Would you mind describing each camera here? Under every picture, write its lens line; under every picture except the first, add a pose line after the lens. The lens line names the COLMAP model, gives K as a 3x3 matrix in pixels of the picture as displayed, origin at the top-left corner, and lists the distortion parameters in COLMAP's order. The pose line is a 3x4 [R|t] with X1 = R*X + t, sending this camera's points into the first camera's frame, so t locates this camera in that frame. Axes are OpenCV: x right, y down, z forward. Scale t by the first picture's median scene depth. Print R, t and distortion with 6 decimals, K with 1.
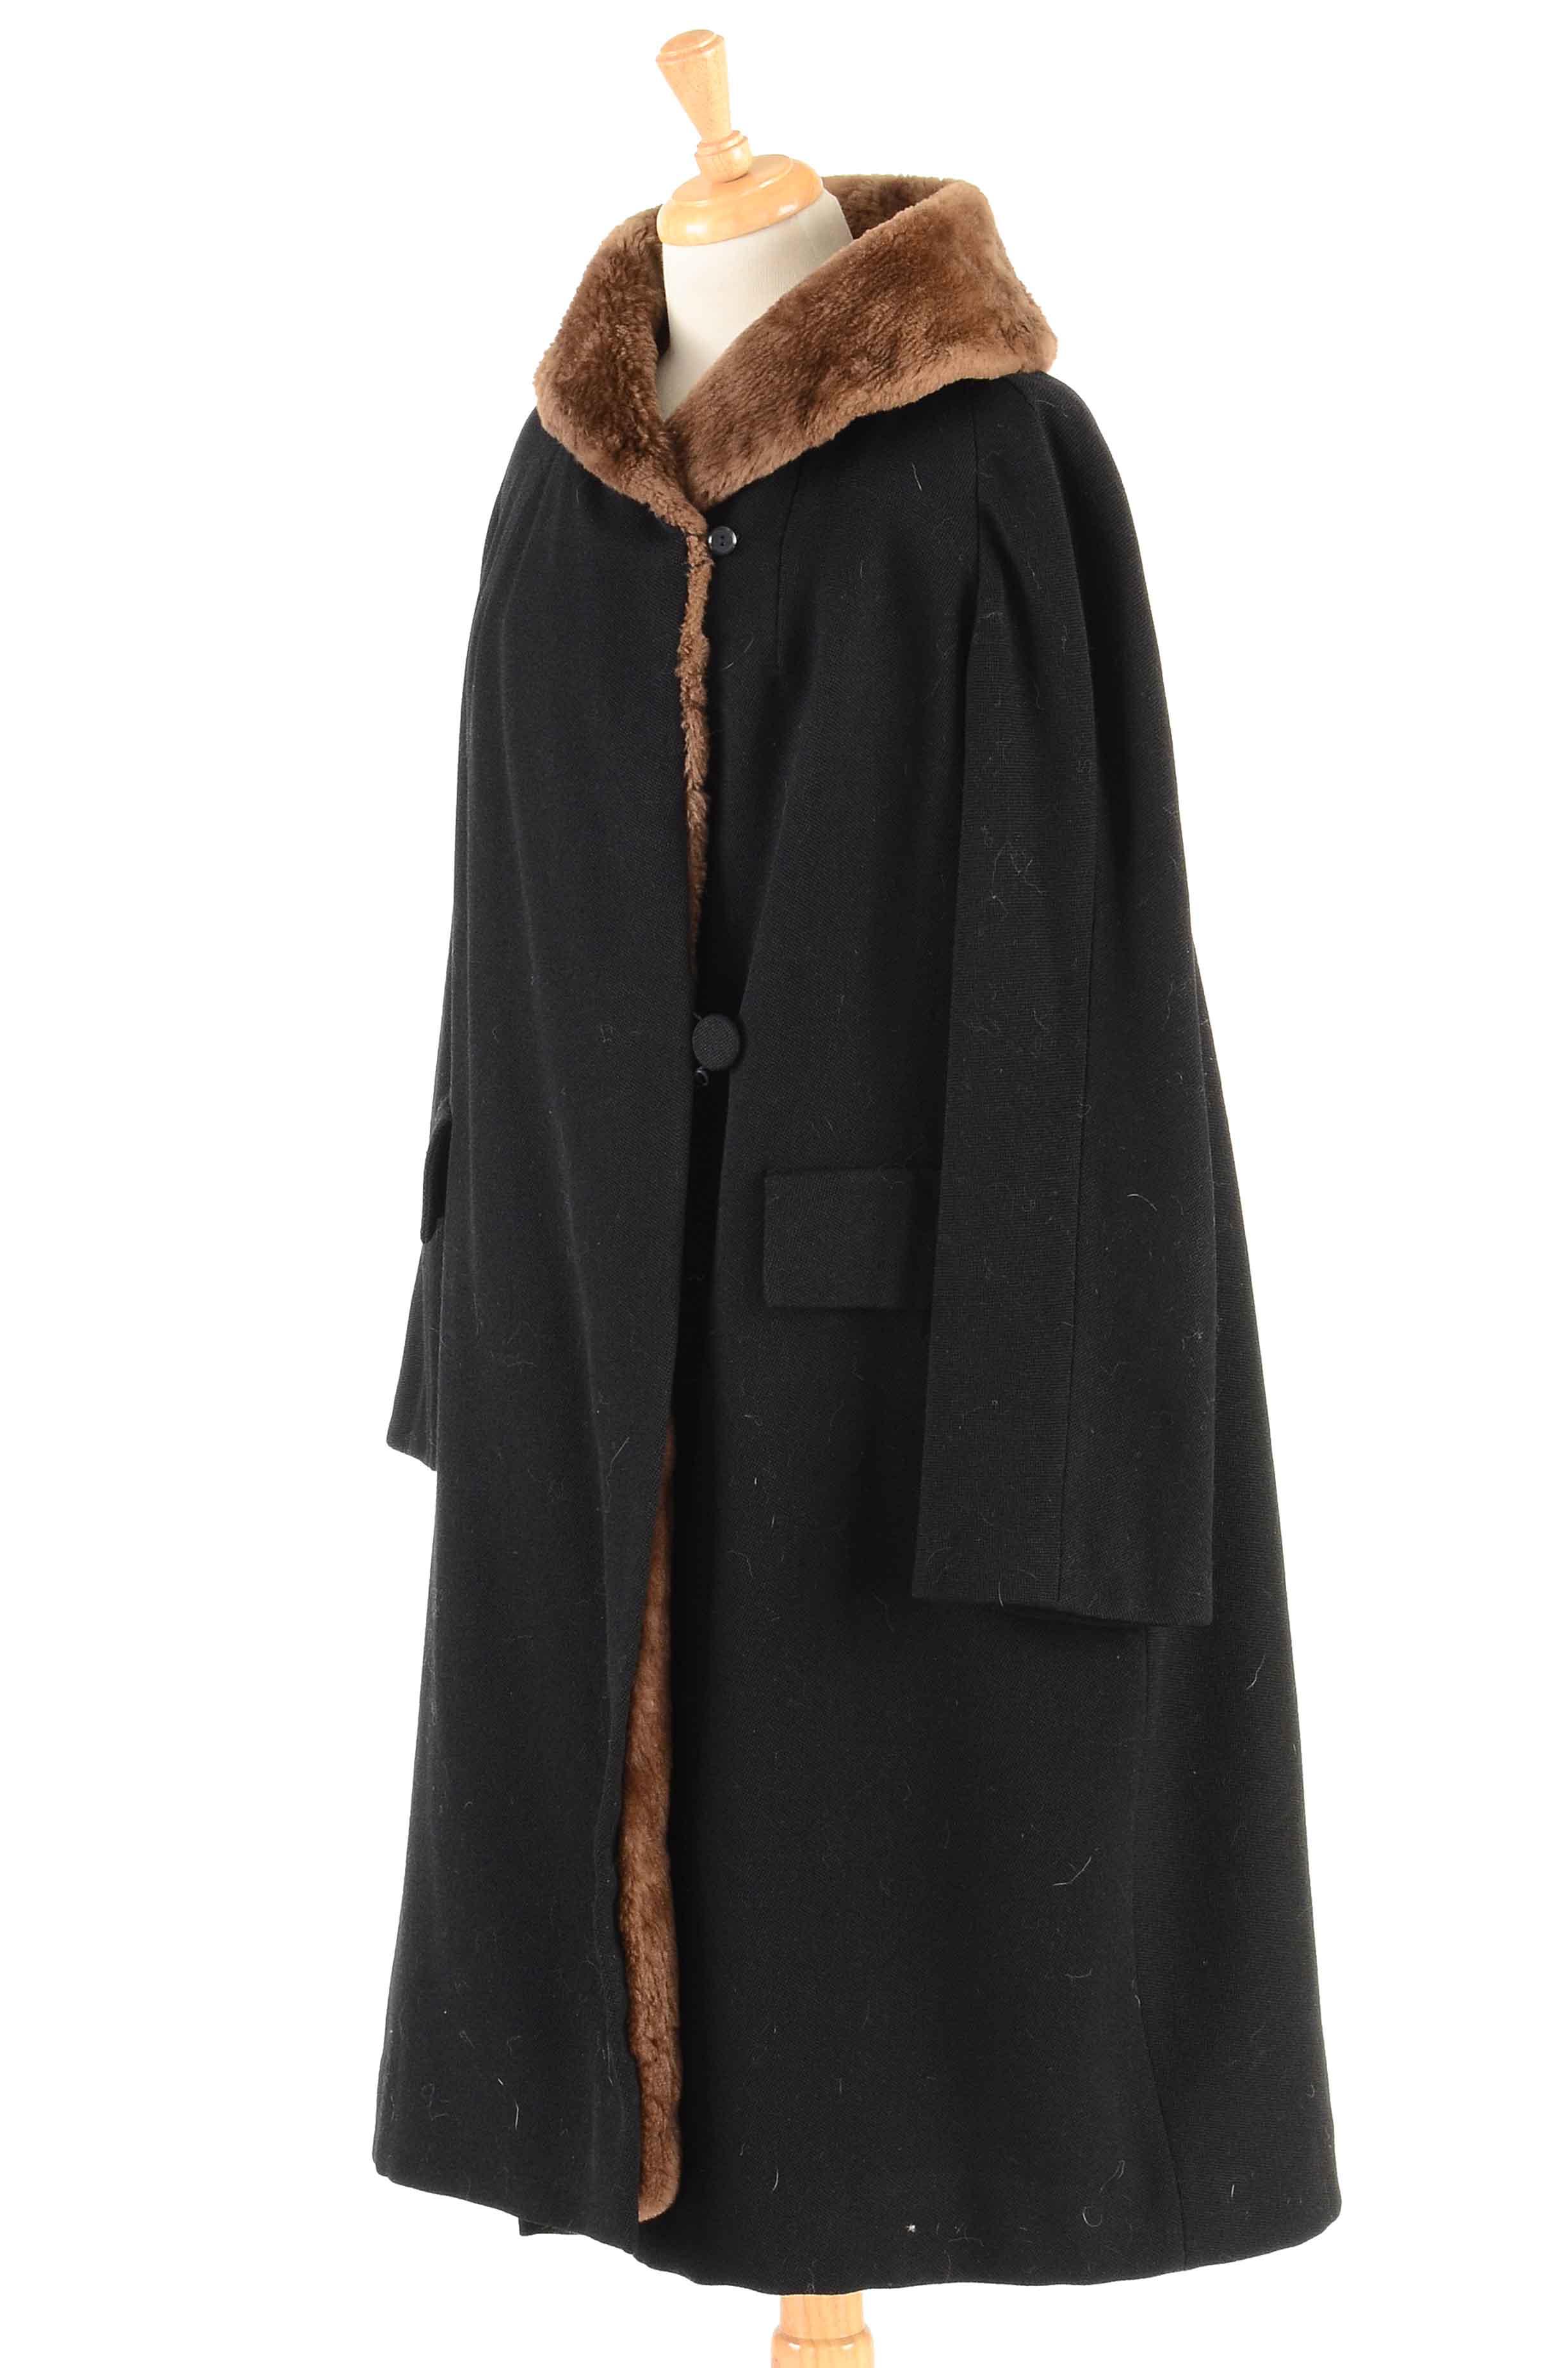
lens RADIAL K [[5309.4, 0, 784.0], [0, 5309.4, 1184.0], [0, 0, 1]] dist [0.073650, -0.067793]
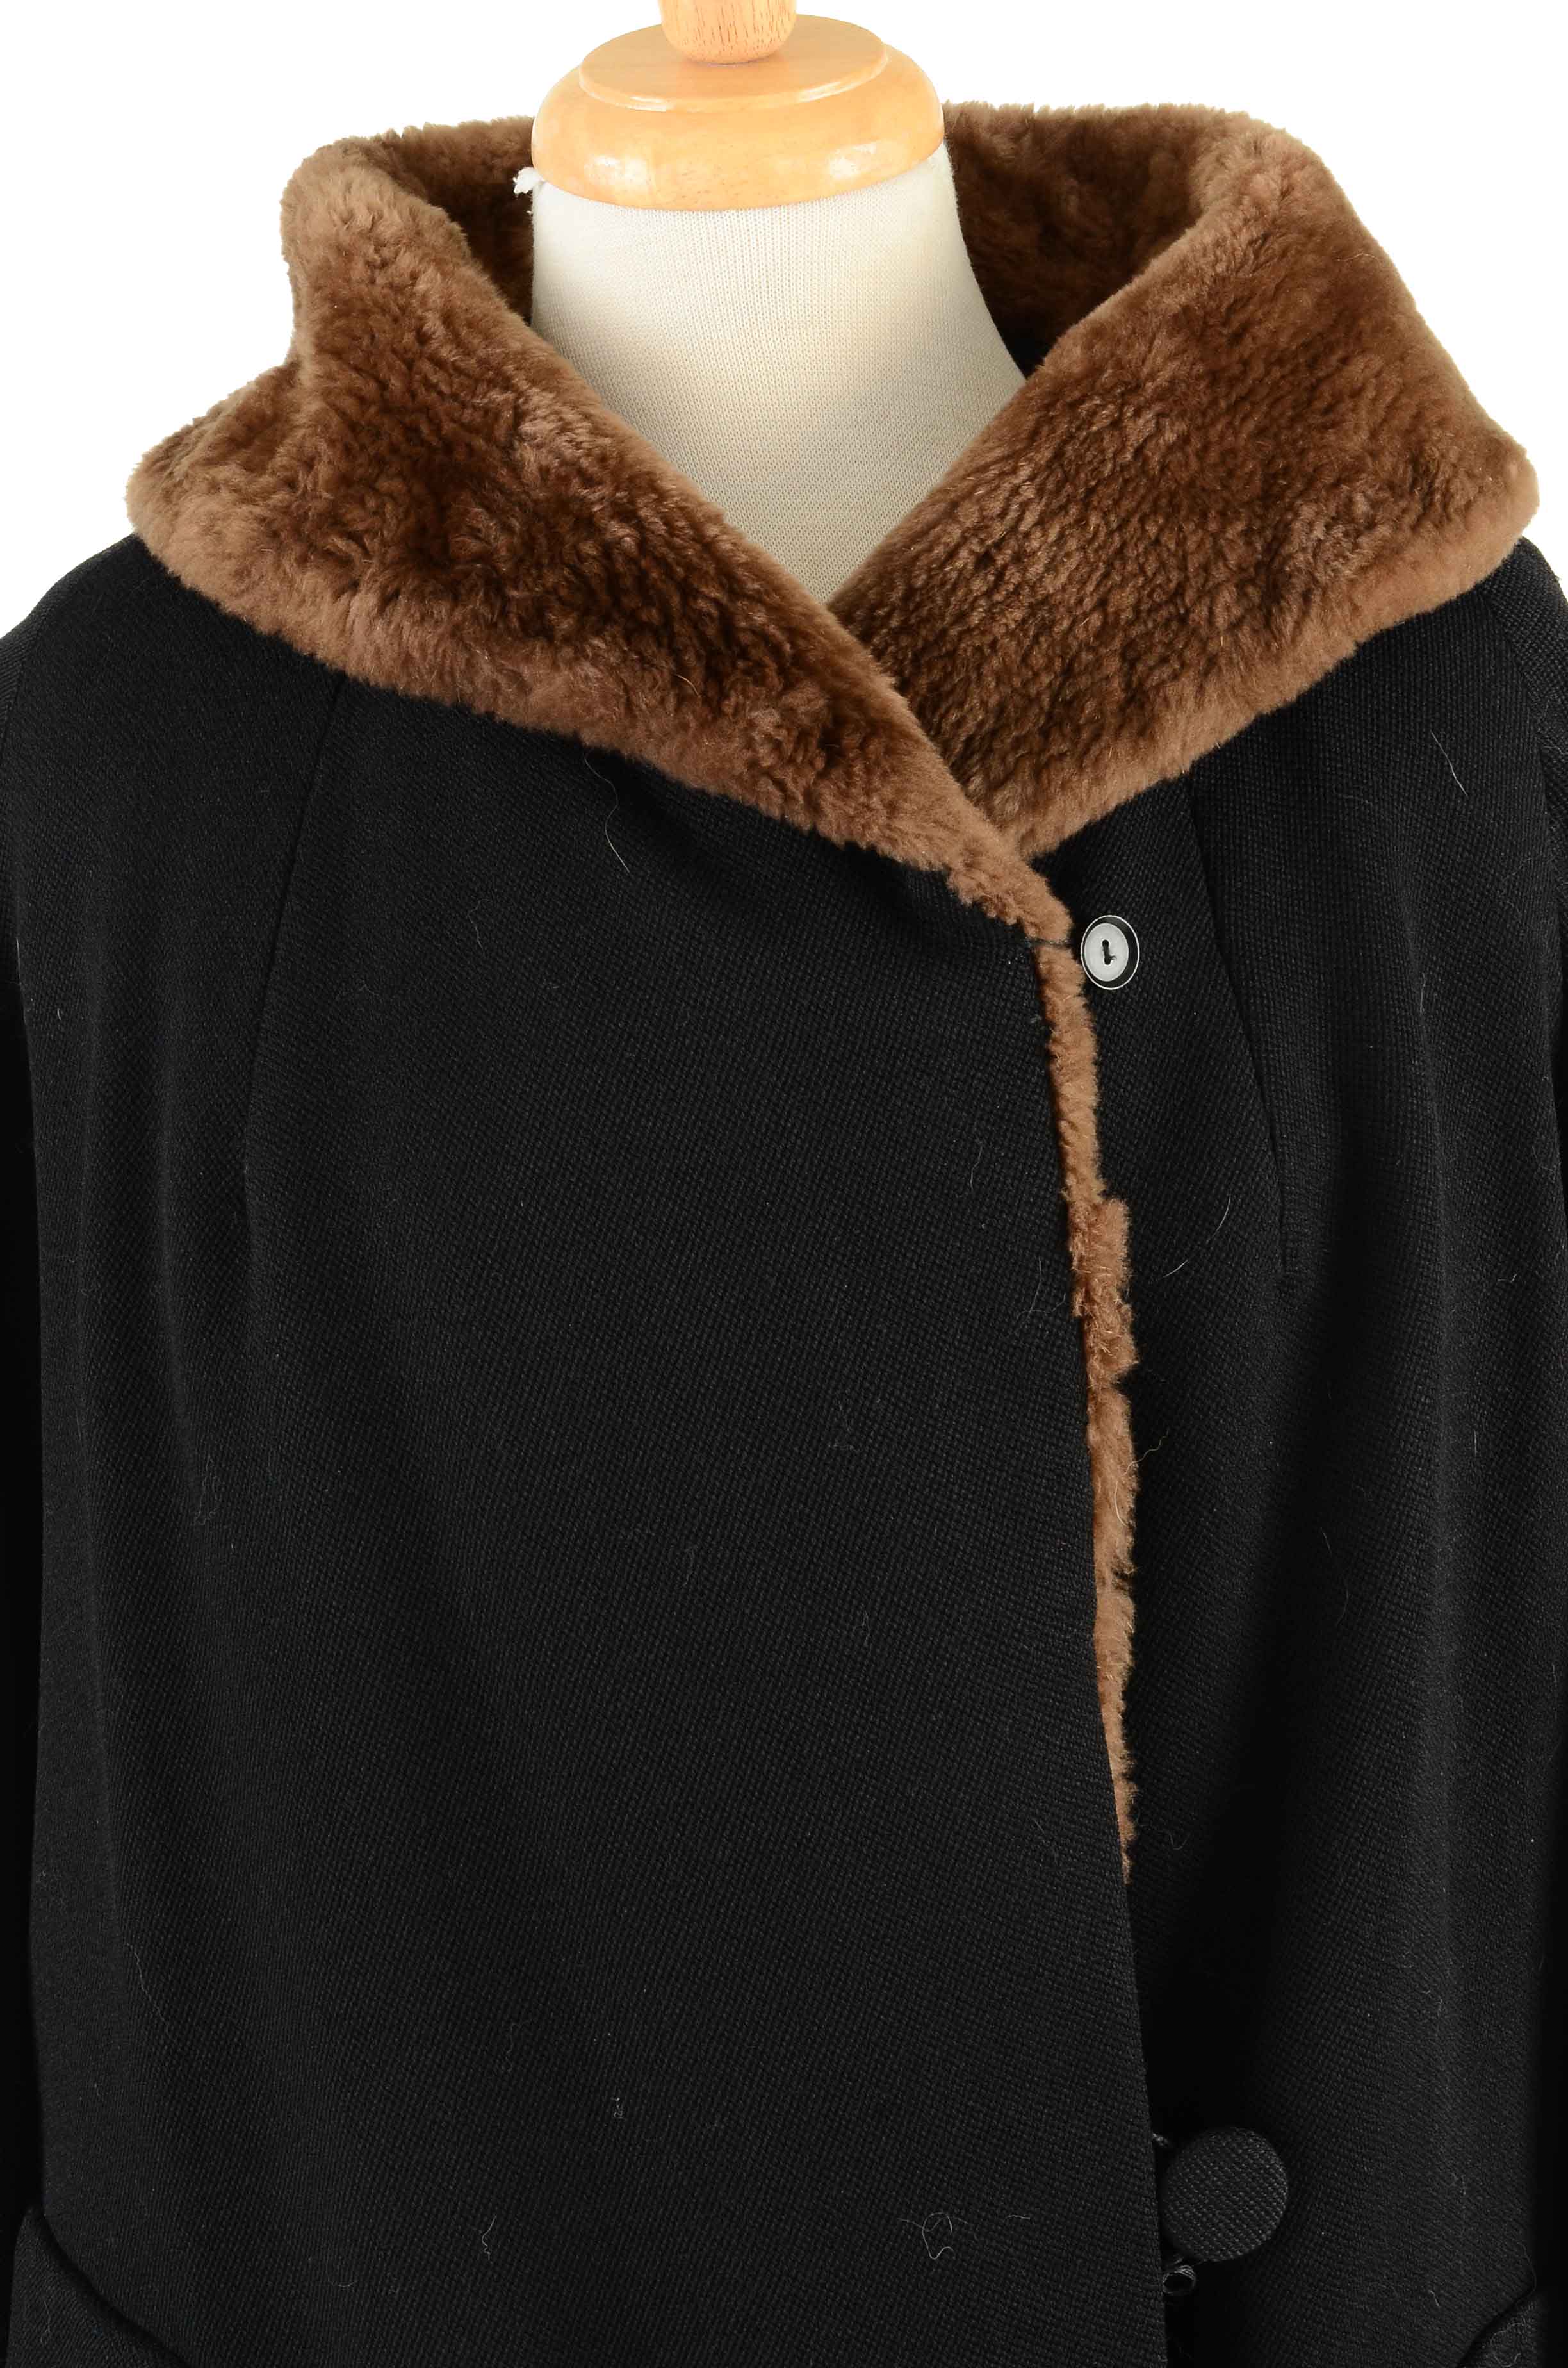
lens RADIAL K [[3295.1, 0, 782.0], [0, 3295.1, 1191.2], [0, 0, 1]] dist [-0.028149, -0.046269]
pose [[0.739279, -0.137453, 0.659222, -0.191185], [0.104183, 0.990505, 0.089693, -0.127671], [-0.665291, 0.002371, 0.746580, 0.833735]]
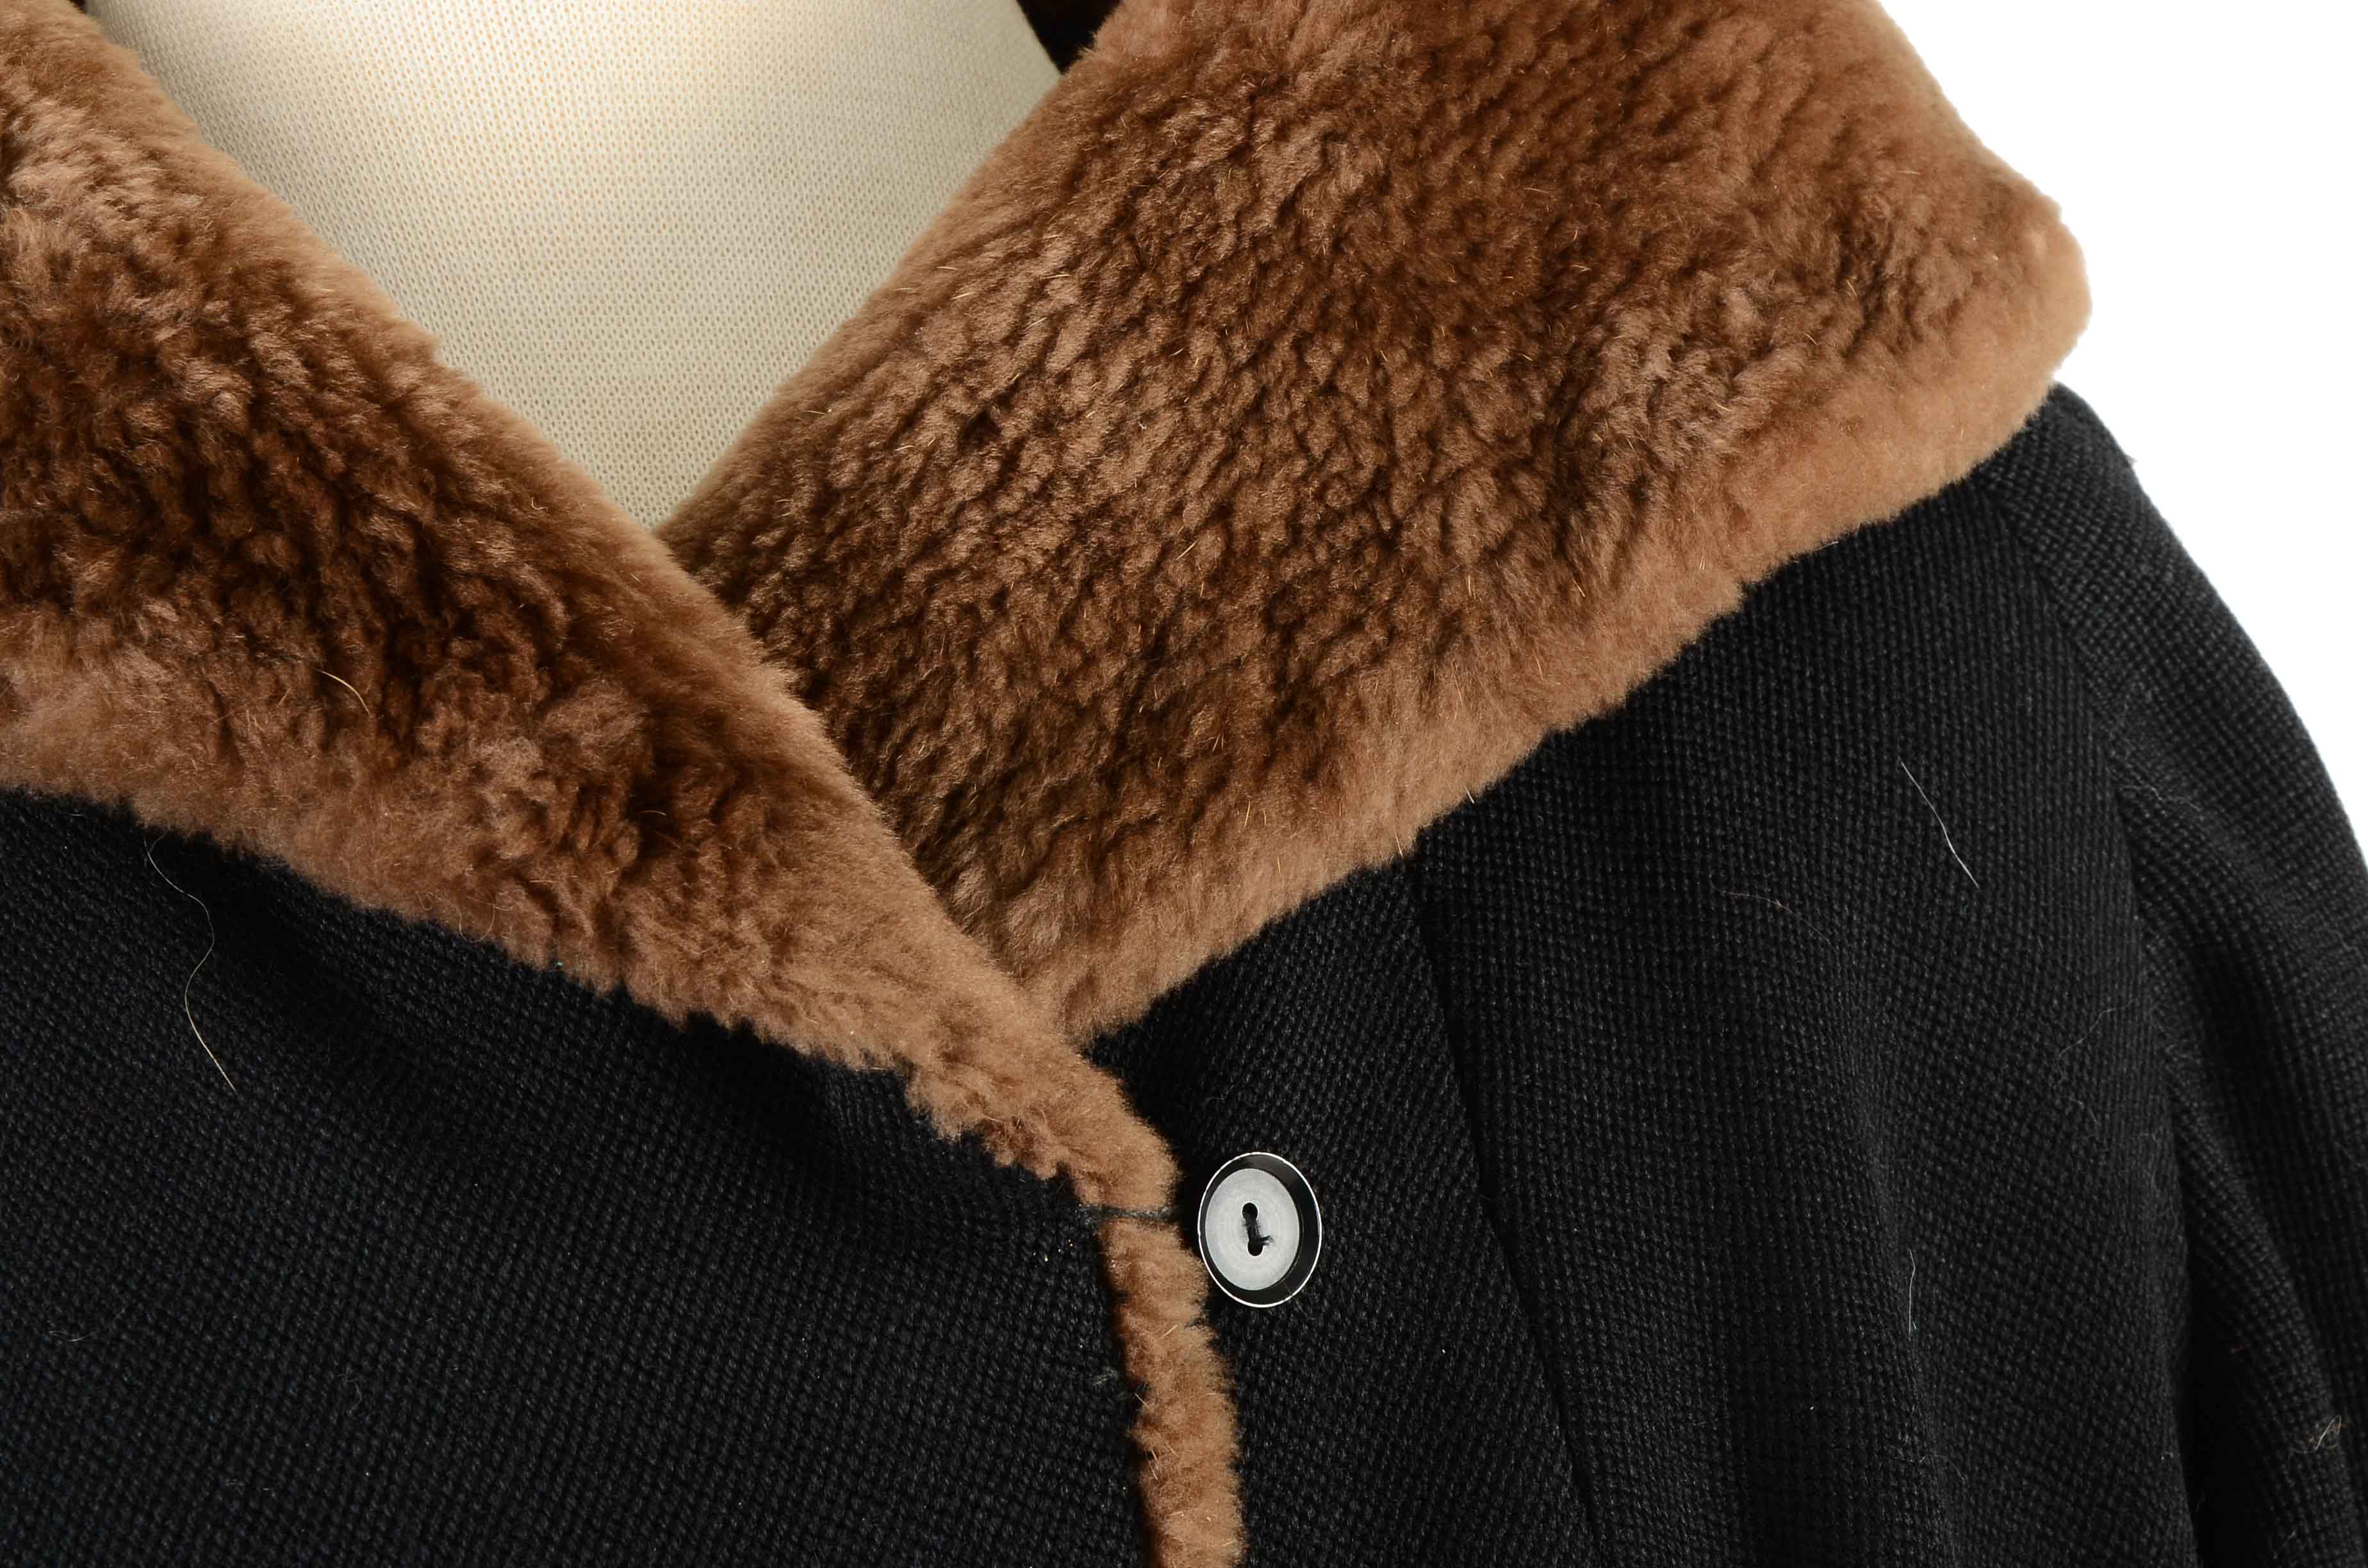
lens RADIAL K [[5309.4, 0, 1184.0], [0, 5309.4, 784.0], [0, 0, 1]] dist [0.073650, -0.067793]
pose [[0.692654, -0.056507, 0.719053, -0.146527], [0.129167, 0.990528, -0.046583, -0.127995], [-0.709610, 0.125144, 0.693392, 0.868919]]
